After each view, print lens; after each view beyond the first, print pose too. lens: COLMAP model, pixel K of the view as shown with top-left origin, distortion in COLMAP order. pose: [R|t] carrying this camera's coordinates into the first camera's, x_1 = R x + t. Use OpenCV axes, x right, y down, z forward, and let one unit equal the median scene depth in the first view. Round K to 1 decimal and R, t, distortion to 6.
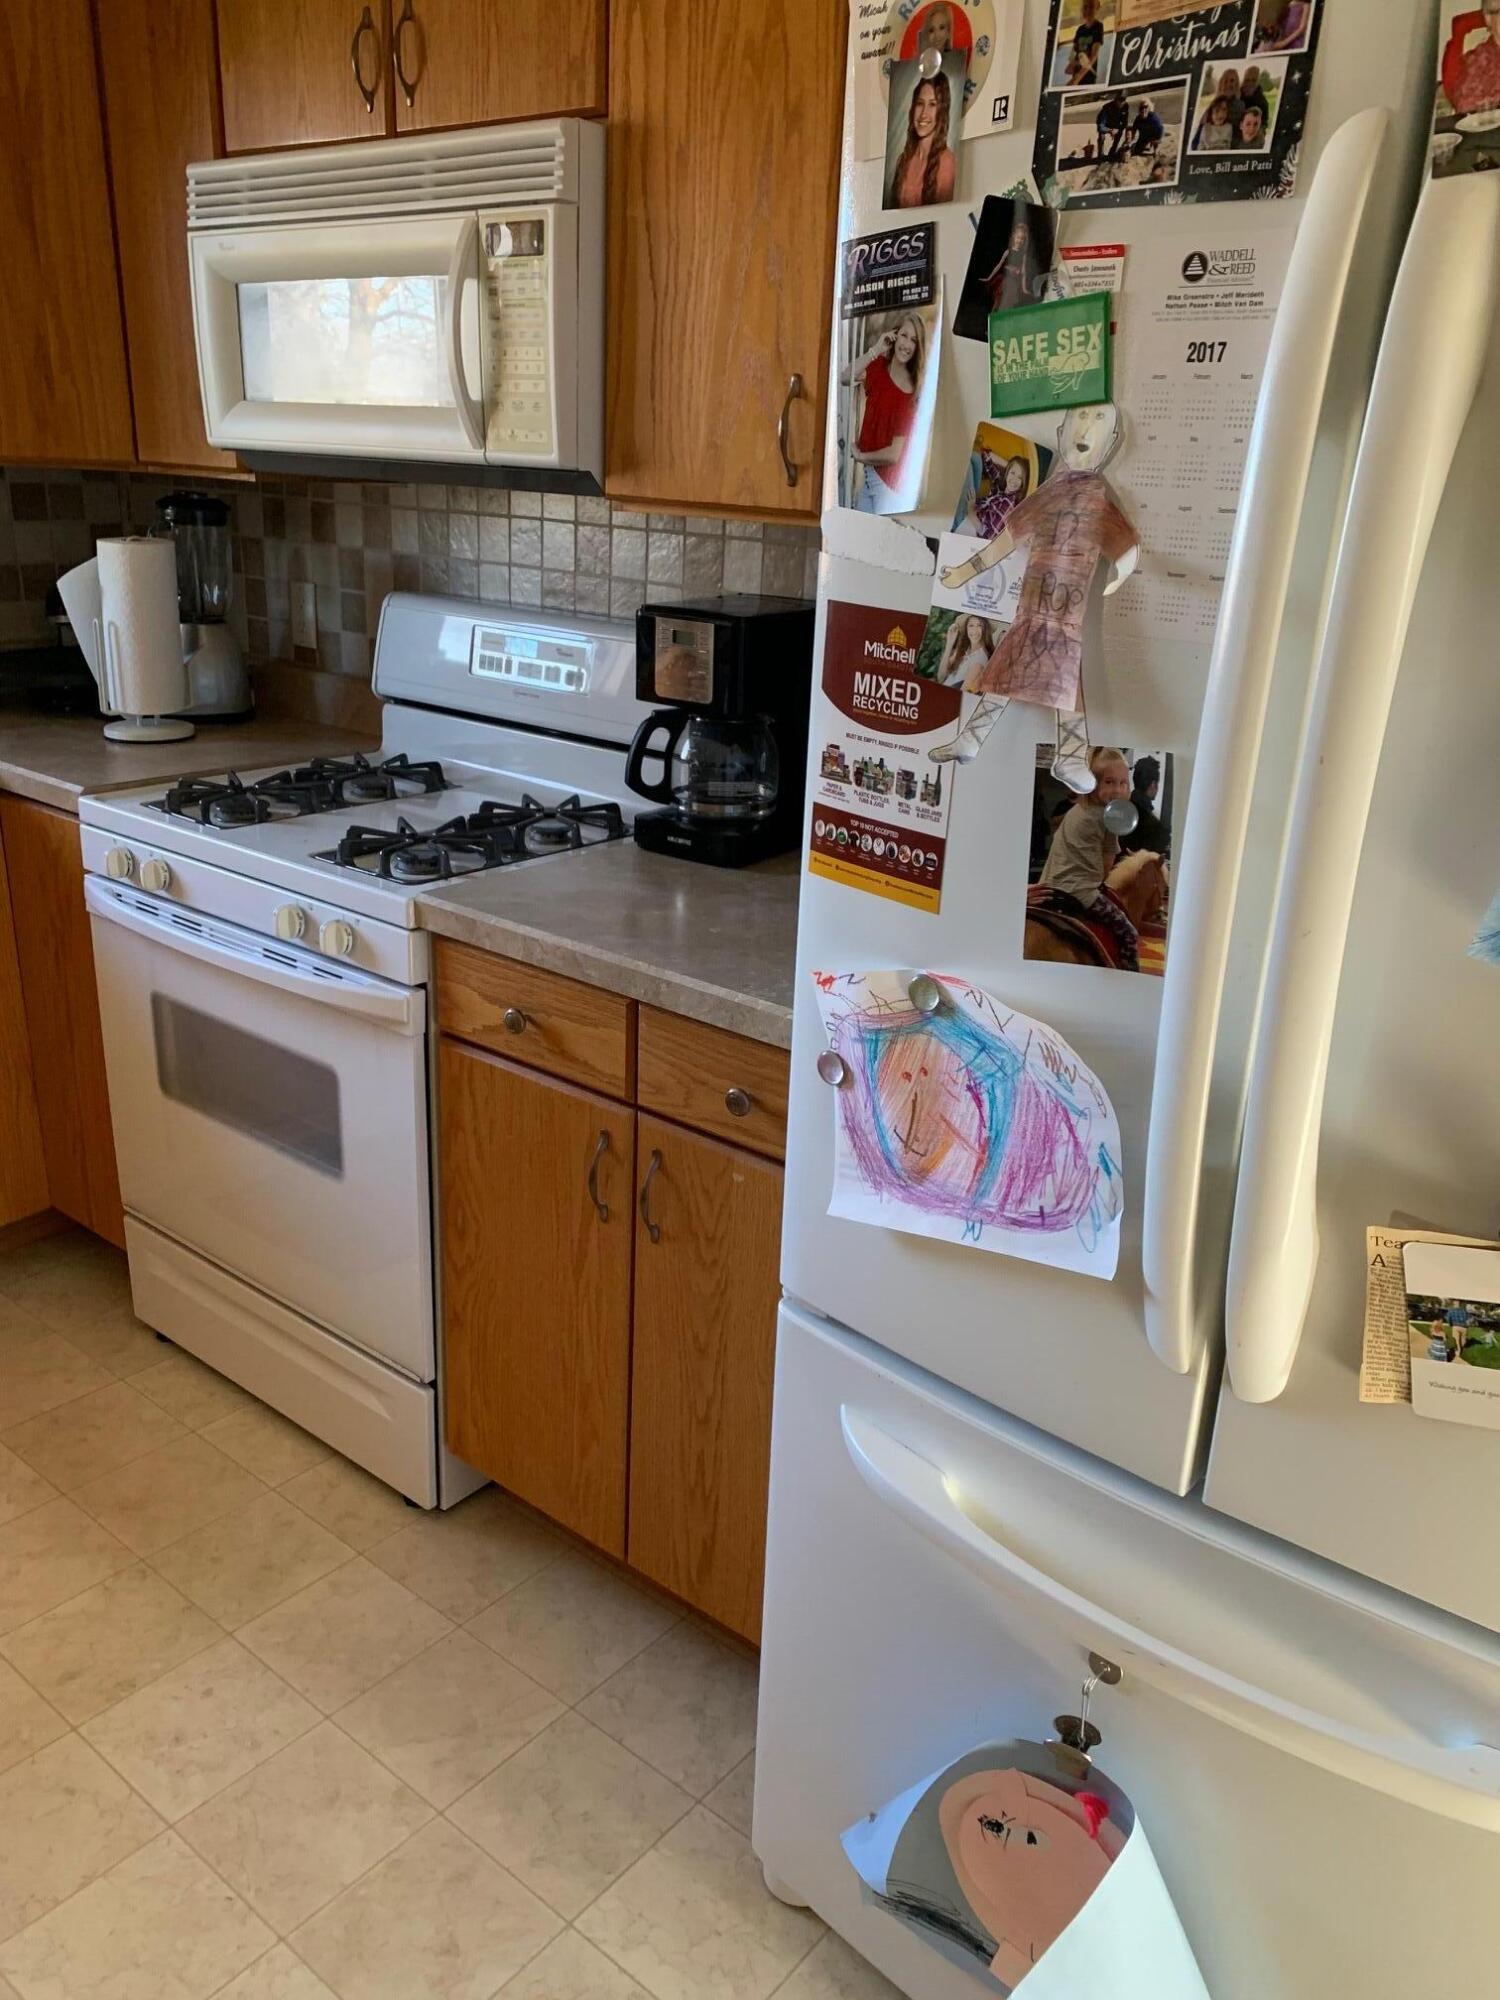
lens RADIAL K [[1511.9, 0, 735.2], [0, 1511.9, 986.8], [0, 0, 1]] dist [0.031306, -0.040123]
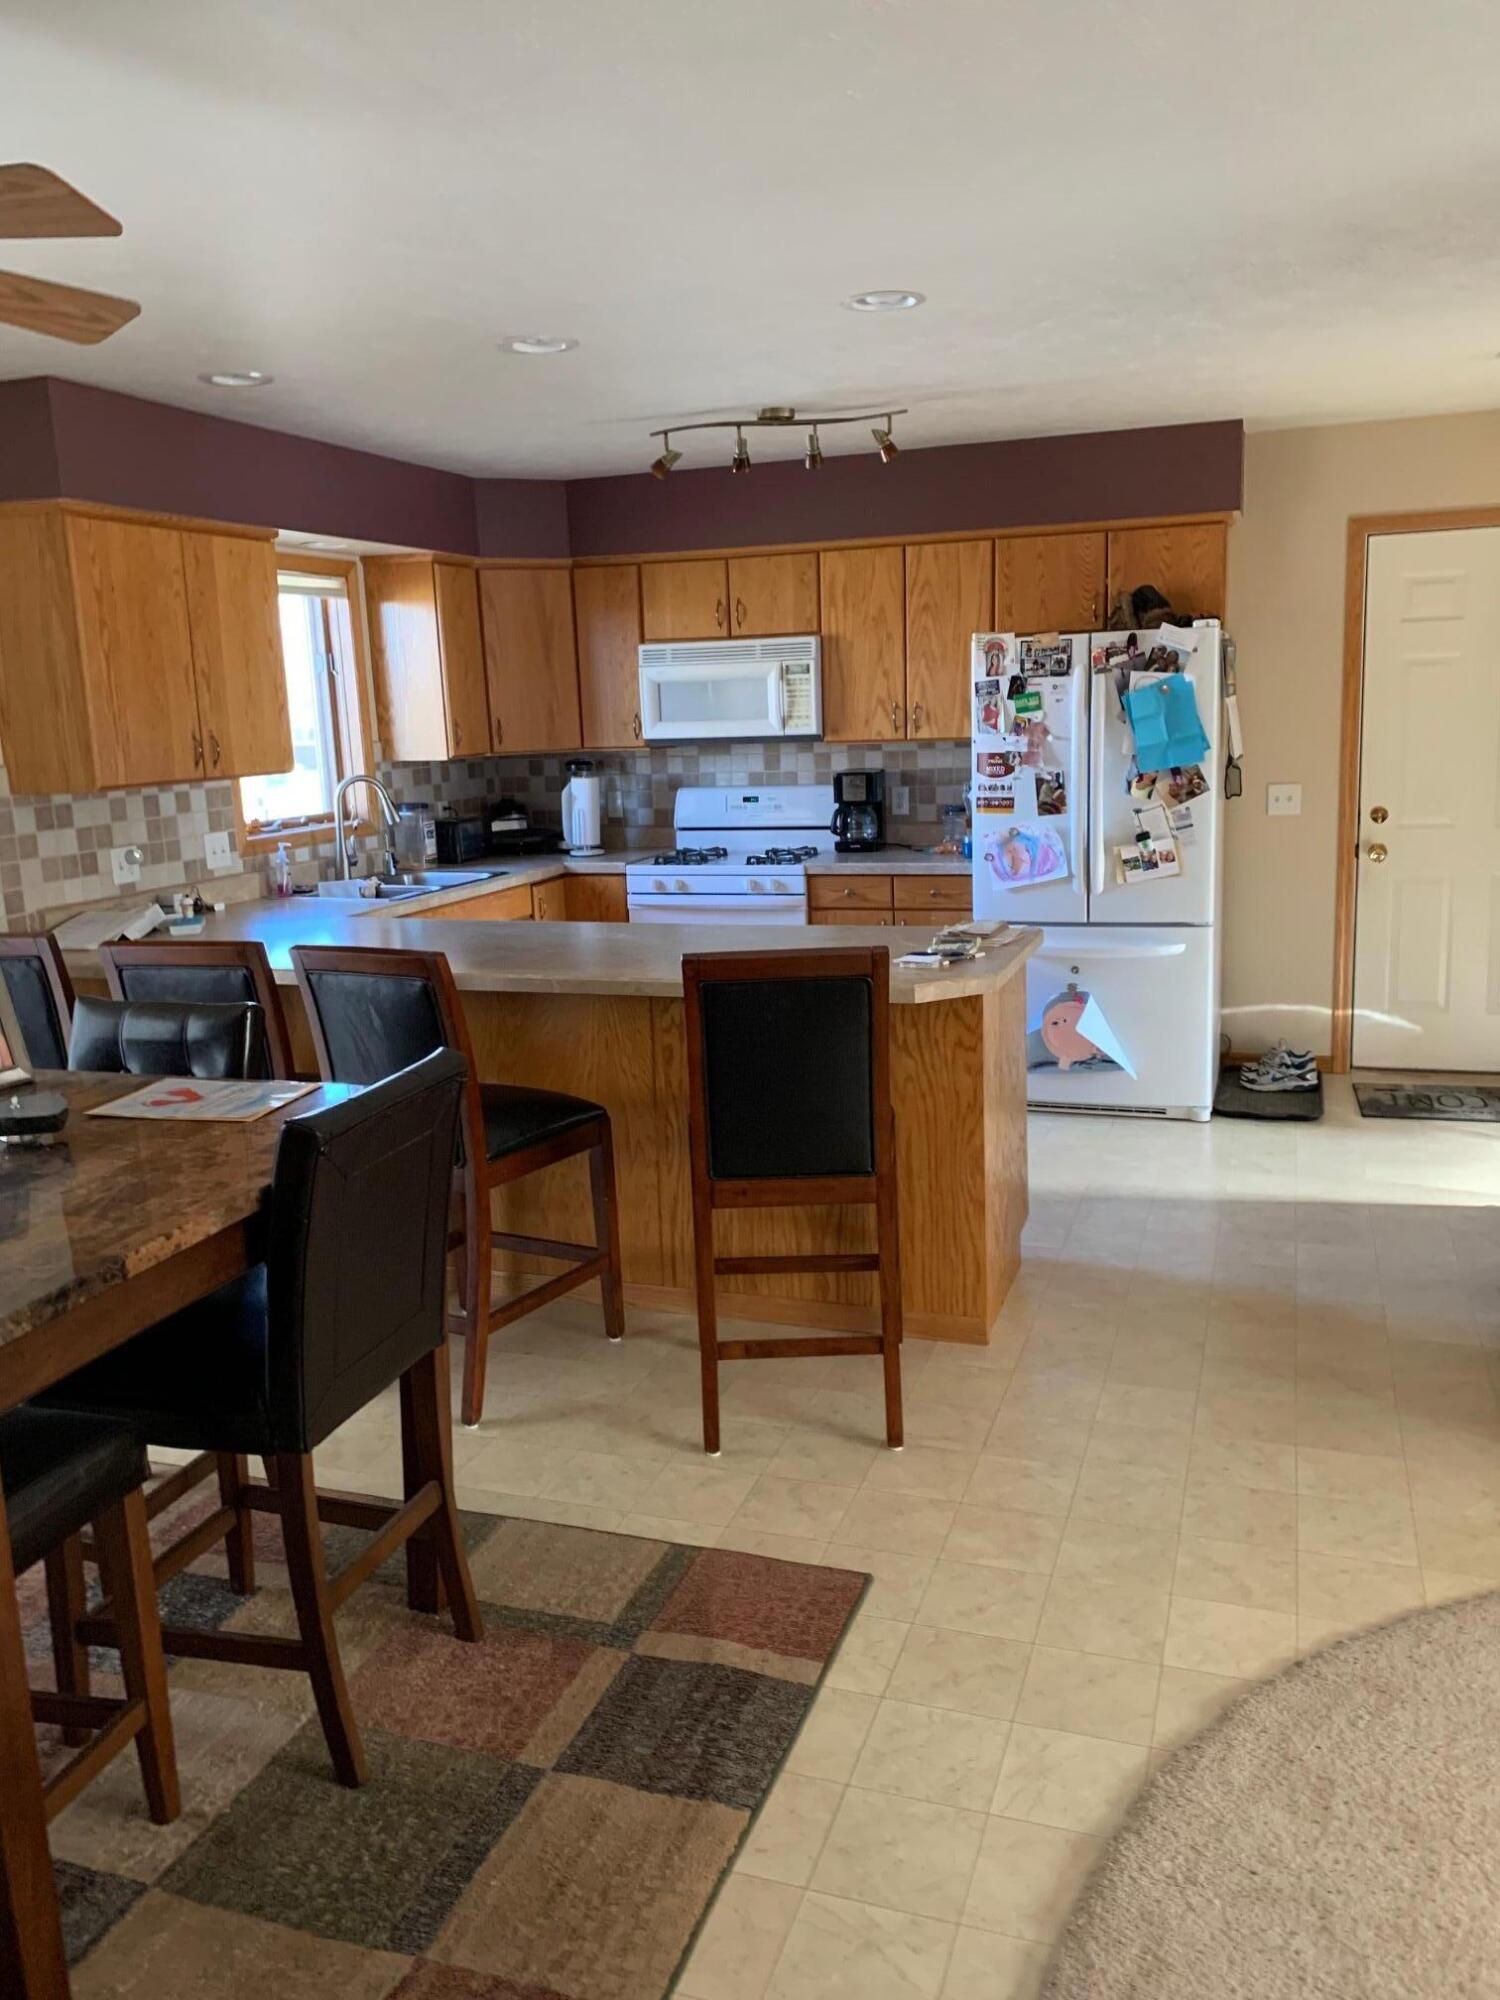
lens RADIAL K [[1511.9, 0, 741.6], [0, 1511.9, 995.2], [0, 0, 1]] dist [0.031306, -0.040123]
pose [[0.932440, -0.139977, 0.333110, -2.293863], [0.187548, 0.975492, -0.115072, 0.880834], [-0.308839, 0.169772, 0.935840, -3.038534]]
